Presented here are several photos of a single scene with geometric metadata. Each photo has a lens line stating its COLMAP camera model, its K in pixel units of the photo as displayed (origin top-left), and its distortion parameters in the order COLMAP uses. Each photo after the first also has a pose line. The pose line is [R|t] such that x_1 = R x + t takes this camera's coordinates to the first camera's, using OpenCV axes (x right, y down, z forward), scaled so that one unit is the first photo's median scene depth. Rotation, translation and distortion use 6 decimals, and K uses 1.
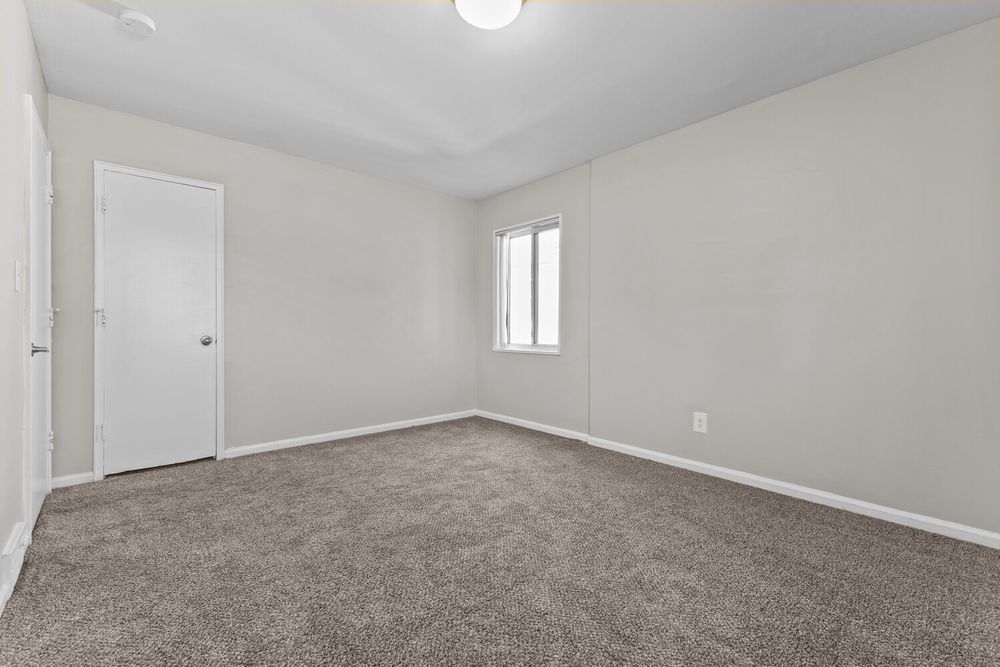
lens RADIAL K [[435.0, 0, 502.4], [0, 435.0, 330.2], [0, 0, 1]] dist [0.009434, -0.001060]
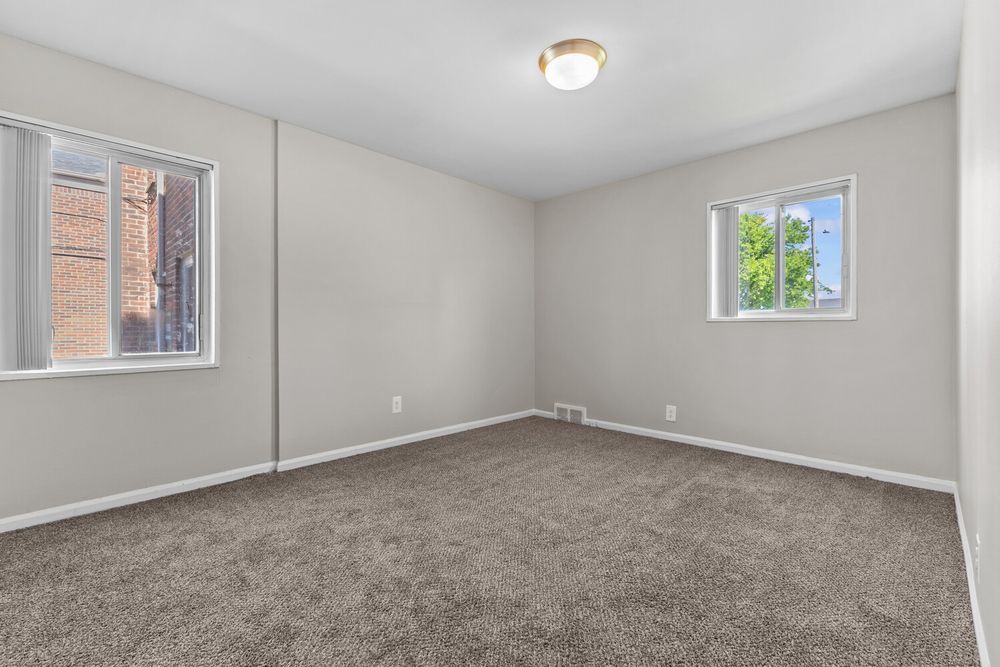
lens RADIAL K [[435.0, 0, 502.4], [0, 435.0, 330.2], [0, 0, 1]] dist [0.009434, -0.001060]
pose [[-0.086000, -0.005021, 0.996282, -0.781697], [0.007194, 0.999958, 0.005661, -0.002302], [-0.996269, 0.007654, -0.085960, 0.800908]]
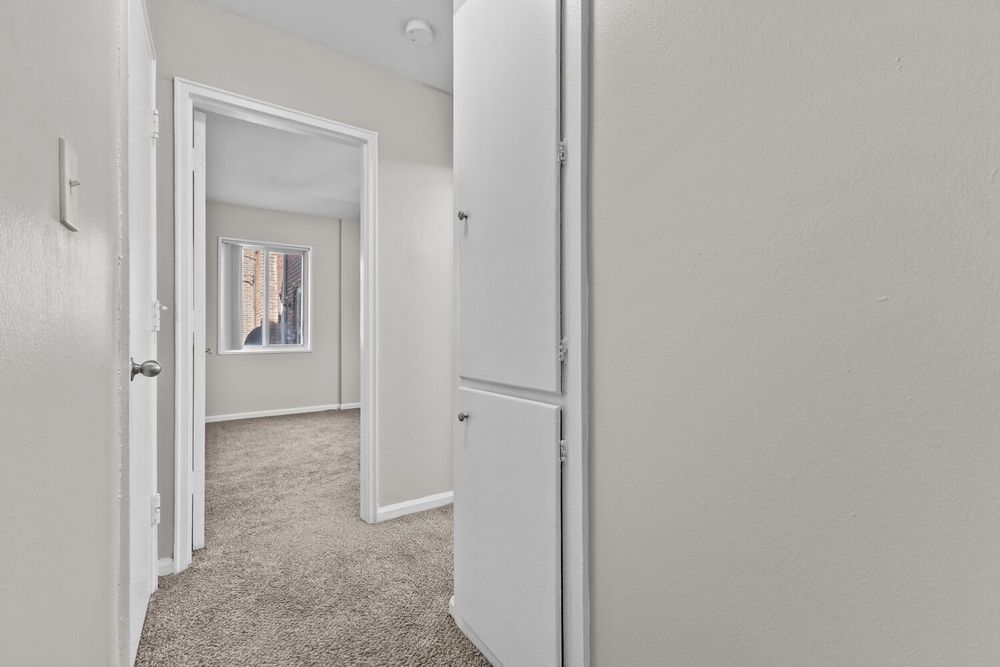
lens RADIAL K [[435.0, 0, 502.4], [0, 435.0, 330.2], [0, 0, 1]] dist [0.009434, -0.001060]
pose [[0.110021, 0.001950, 0.993927, -1.513612], [0.009288, 0.999952, -0.002990, 0.000081], [-0.993886, 0.009561, 0.109998, 0.336941]]
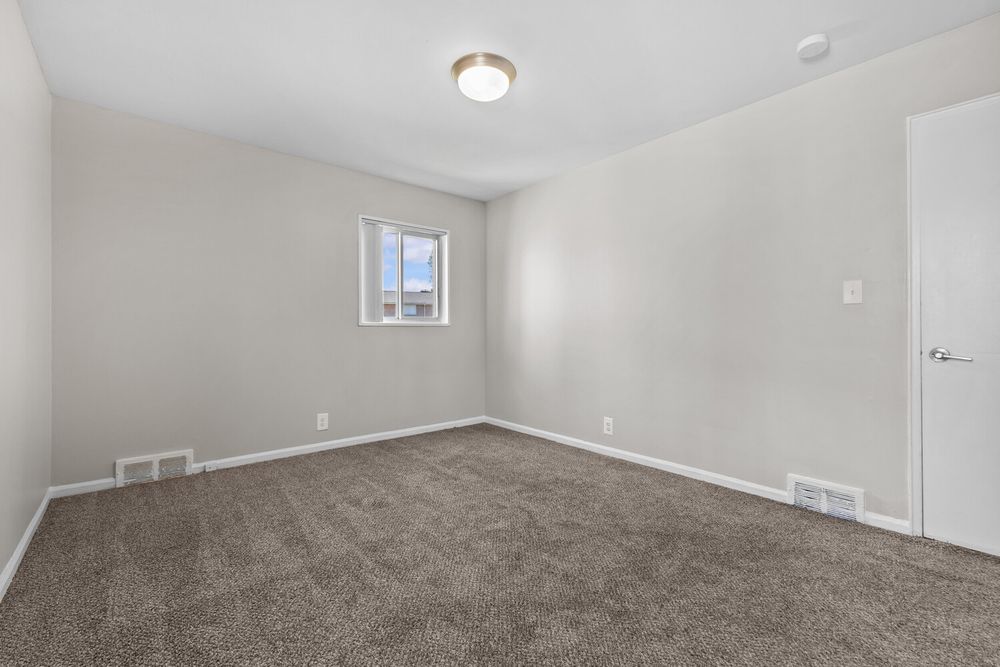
lens RADIAL K [[435.0, 0, 502.4], [0, 435.0, 330.2], [0, 0, 1]] dist [0.009434, -0.001060]
pose [[-0.999990, 0.004265, 0.000968, -0.069741], [0.004267, 0.999988, 0.002378, -0.002774], [-0.000958, 0.002382, -0.999997, 1.392613]]
